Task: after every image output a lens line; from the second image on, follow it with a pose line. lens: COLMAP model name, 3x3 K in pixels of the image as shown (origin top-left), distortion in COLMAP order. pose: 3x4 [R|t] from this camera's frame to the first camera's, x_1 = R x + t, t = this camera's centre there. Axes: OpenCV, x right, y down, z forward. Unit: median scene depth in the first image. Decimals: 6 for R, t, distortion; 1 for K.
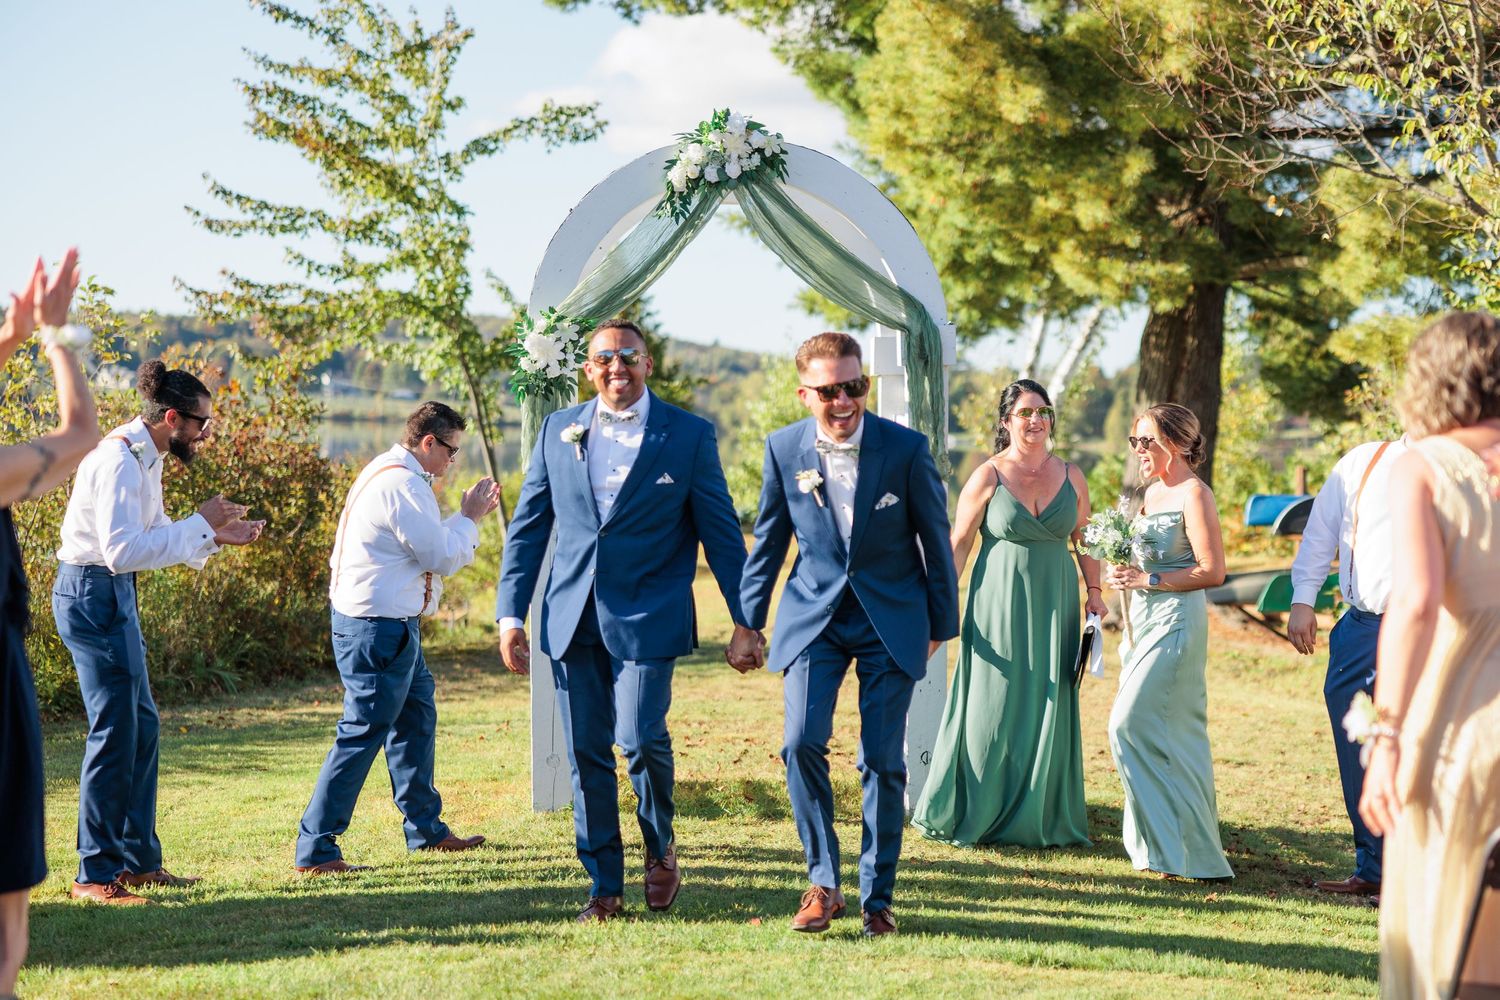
lens RADIAL K [[2888.4, 0, 796.5], [0, 2888.4, 499.5], [0, 0, 1]] dist [0.024814, 0.157899]
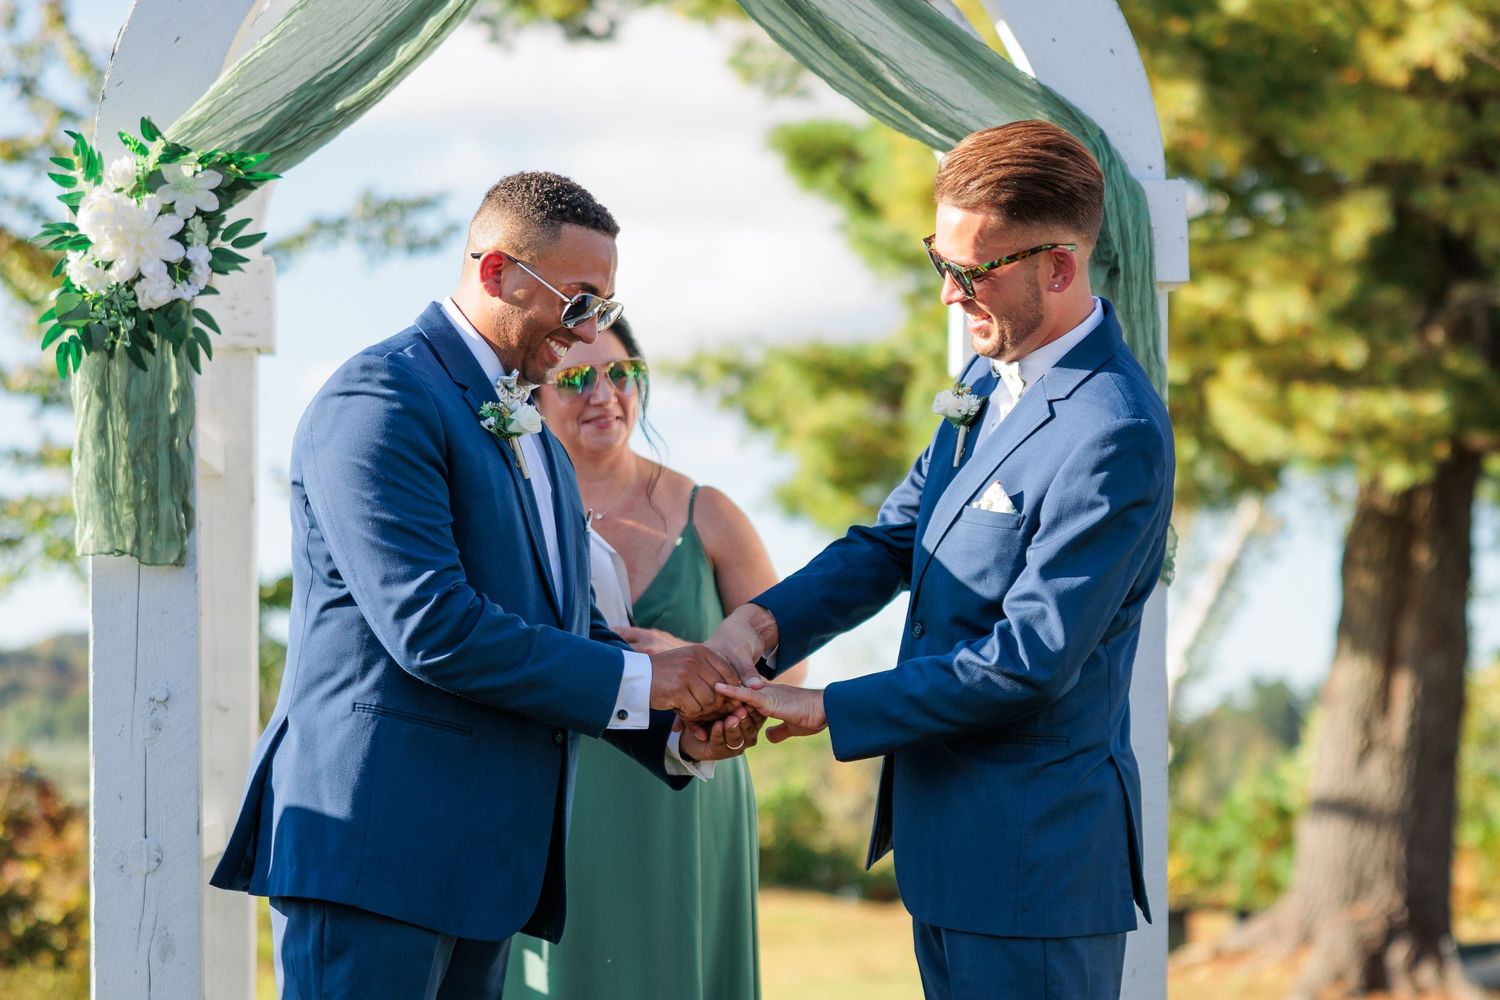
lens RADIAL K [[3665.8, 0, 752.9], [0, 3665.8, 661.7], [0, 0, 1]] dist [0.013131, 0.362762]
pose [[0.999996, -0.001142, -0.002434, -0.001371], [0.000979, 0.997810, -0.066132, 0.019344], [0.002504, 0.066129, 0.997808, 0.261072]]
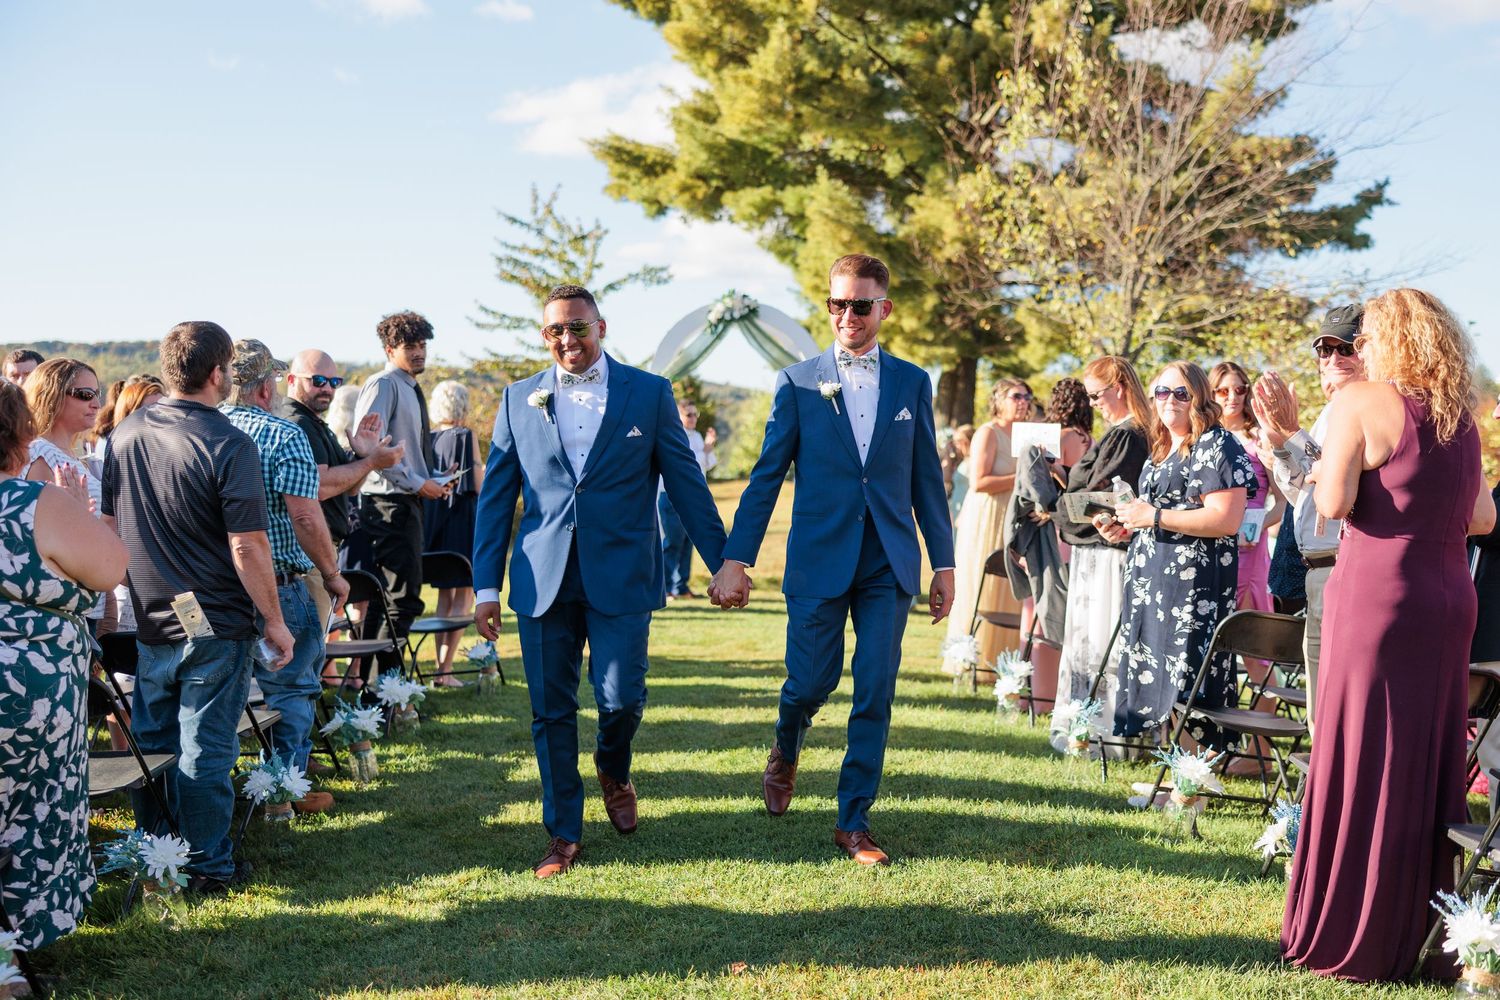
lens RADIAL K [[1634.9, 0, 750.0], [0, 1634.9, 500.0], [0, 0, 1]] dist [0.015170, 0.003518]
pose [[0.999900, 0.004421, -0.013398, 0.003865], [-0.004177, 0.999825, 0.018235, 0.006473], [0.013476, -0.018177, 0.999744, -0.171196]]
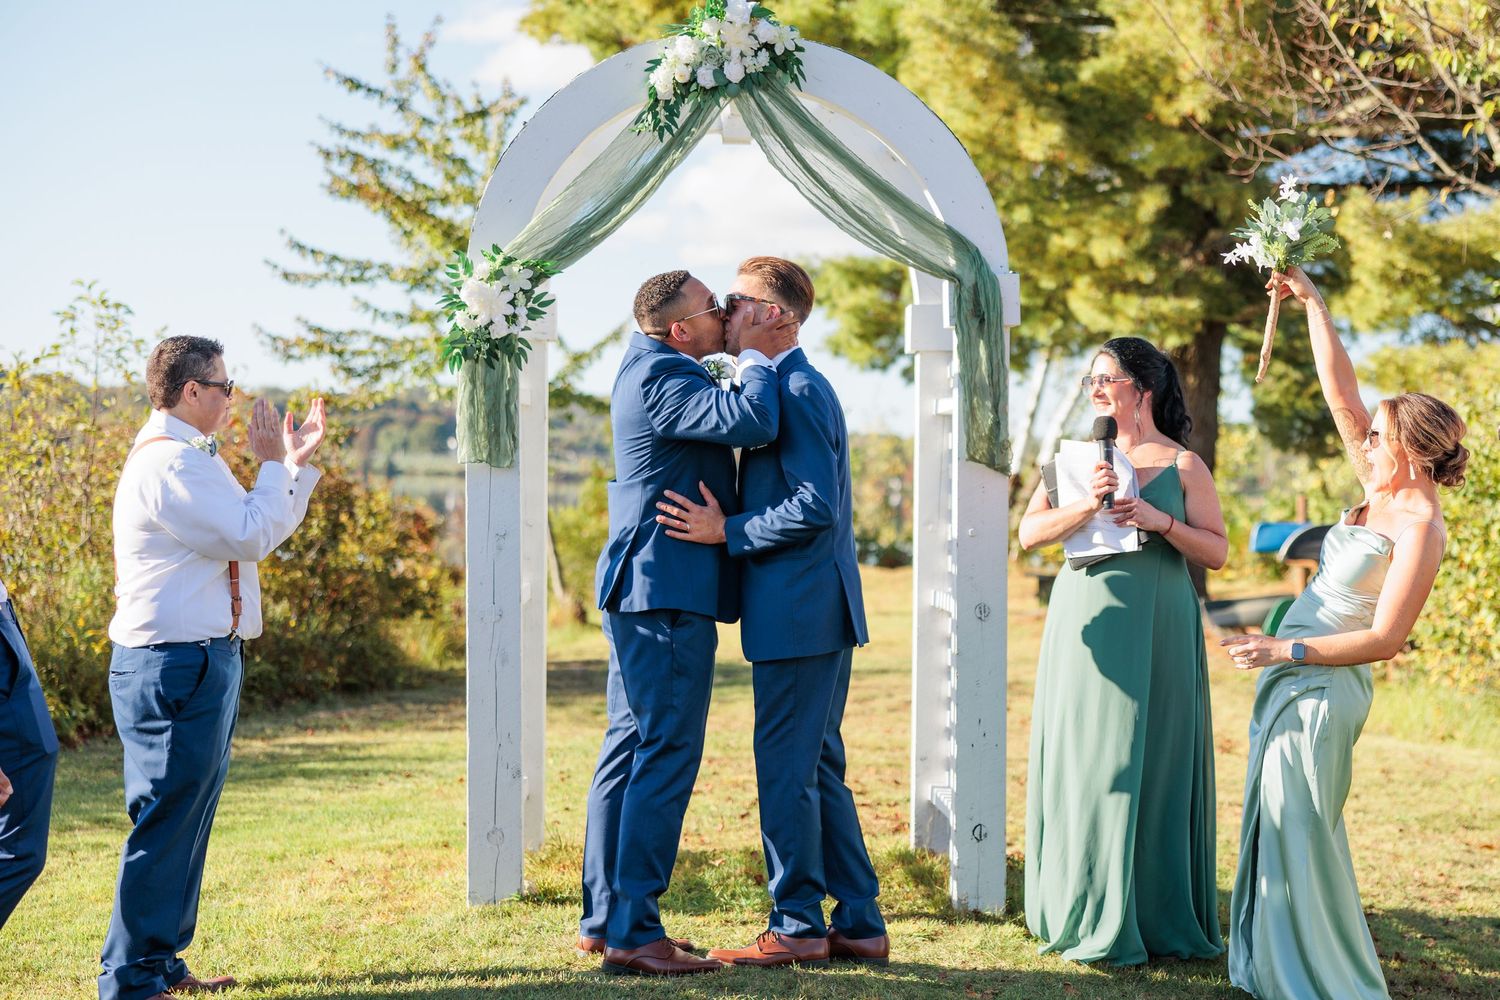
lens RADIAL K [[2172.4, 0, 835.1], [0, 2172.4, 454.6], [0, 0, 1]] dist [0.056243, -0.060356]
pose [[0.999985, 0.003649, 0.004160, 0.001623], [-0.003477, 0.999168, -0.040630, 0.006207], [-0.004305, 0.040615, 0.999166, 0.214918]]
